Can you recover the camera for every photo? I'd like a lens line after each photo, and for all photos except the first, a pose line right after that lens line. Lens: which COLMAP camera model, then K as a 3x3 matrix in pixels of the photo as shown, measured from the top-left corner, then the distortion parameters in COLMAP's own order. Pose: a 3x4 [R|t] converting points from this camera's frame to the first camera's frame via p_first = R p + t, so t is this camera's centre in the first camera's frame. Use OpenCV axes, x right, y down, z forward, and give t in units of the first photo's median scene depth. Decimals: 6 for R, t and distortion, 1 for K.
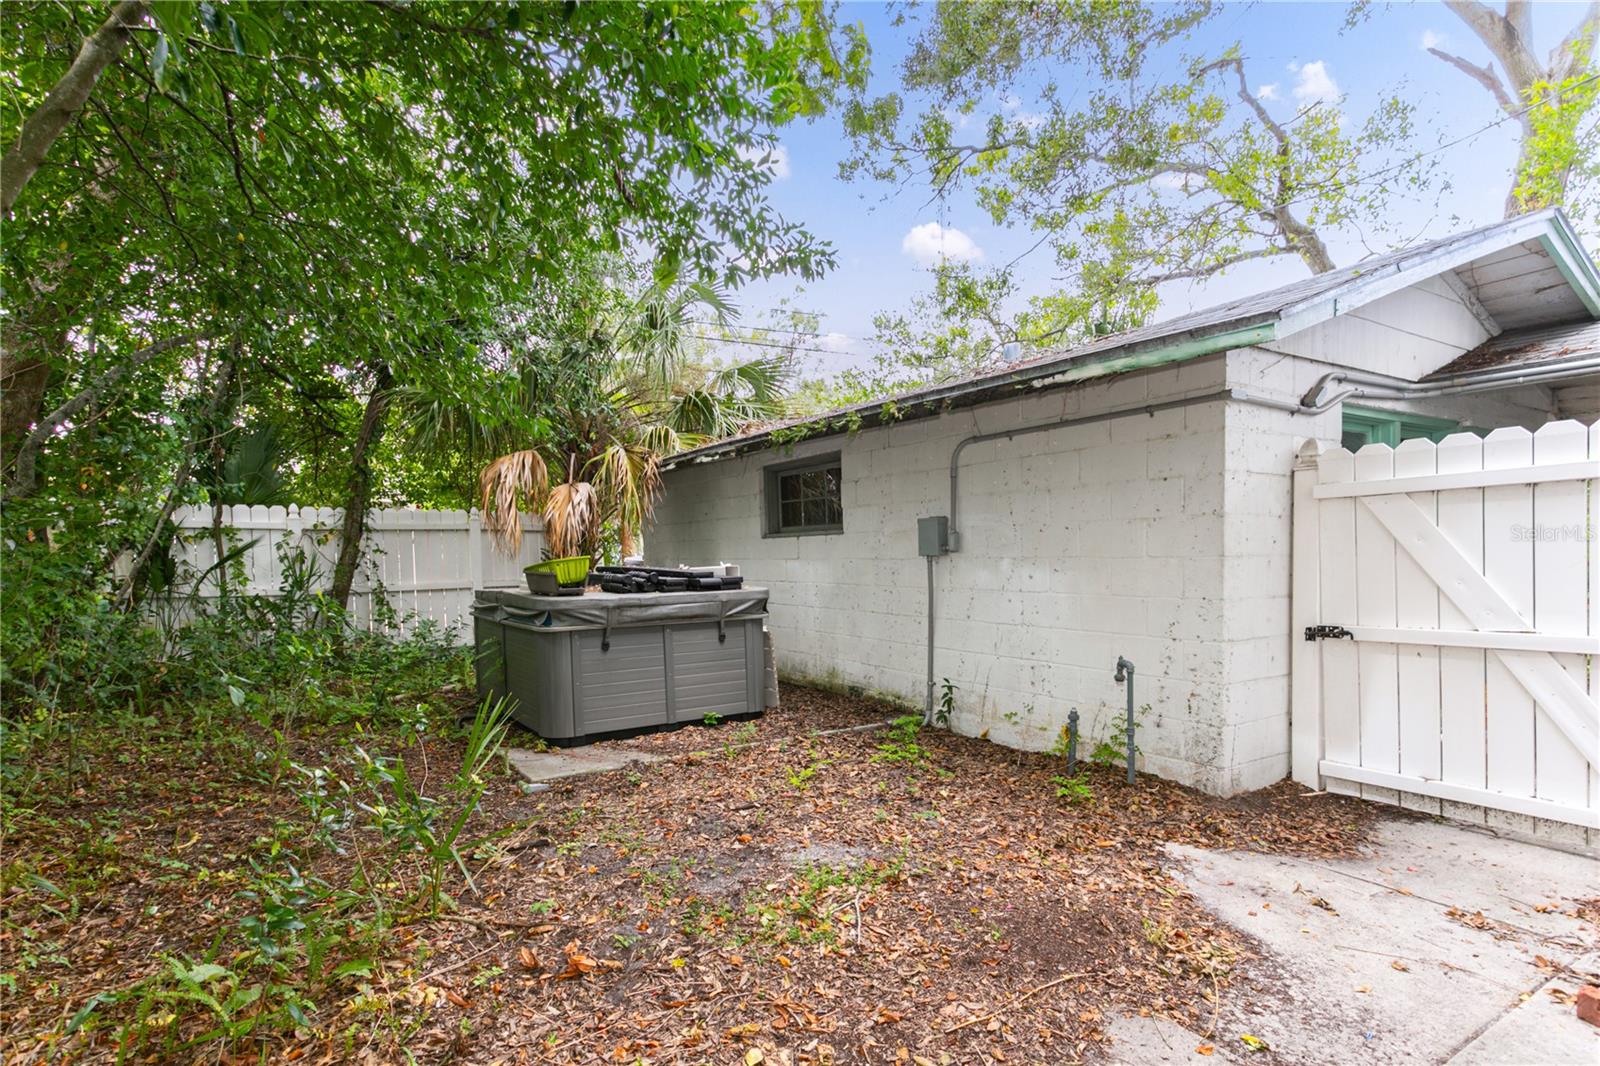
lens RADIAL K [[780.6, 0, 804.0], [0, 780.6, 513.9], [0, 0, 1]] dist [-0.000246, 0.000229]
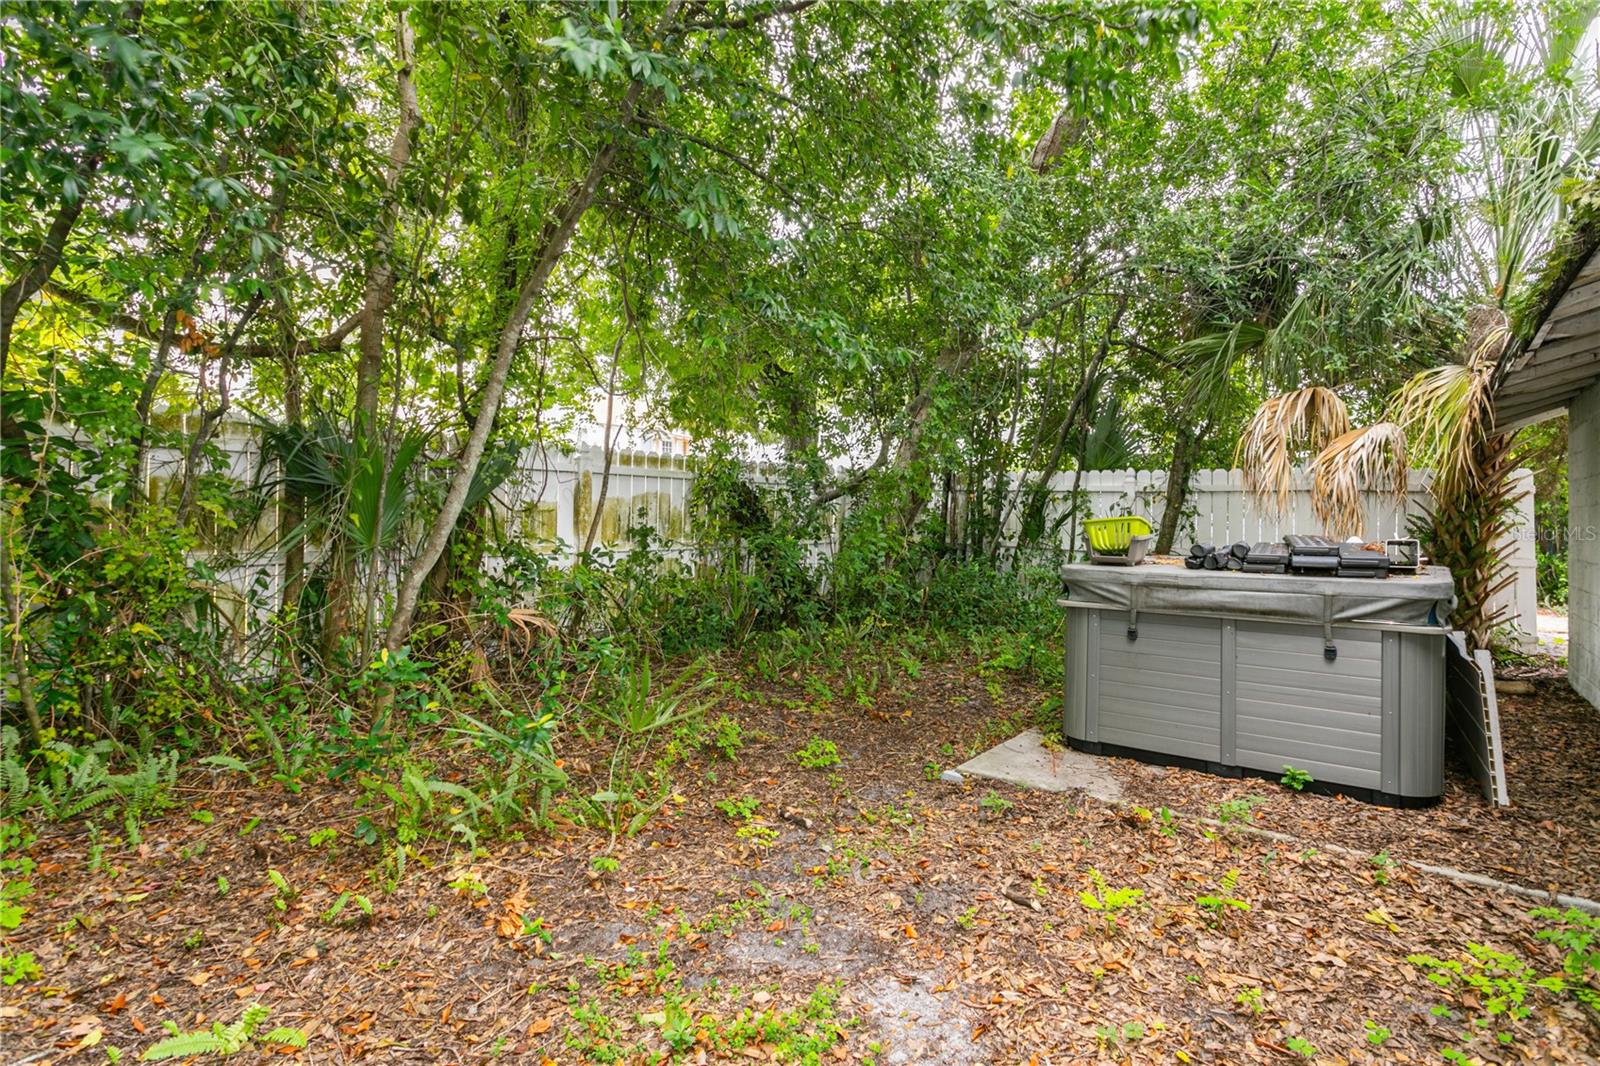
lens RADIAL K [[780.6, 0, 804.0], [0, 780.6, 513.9], [0, 0, 1]] dist [-0.000246, 0.000229]
pose [[0.399187, 0.015996, -0.916730, 0.298409], [0.023048, 0.999357, 0.027473, 0.024451], [0.916580, -0.032096, 0.398561, 0.402508]]
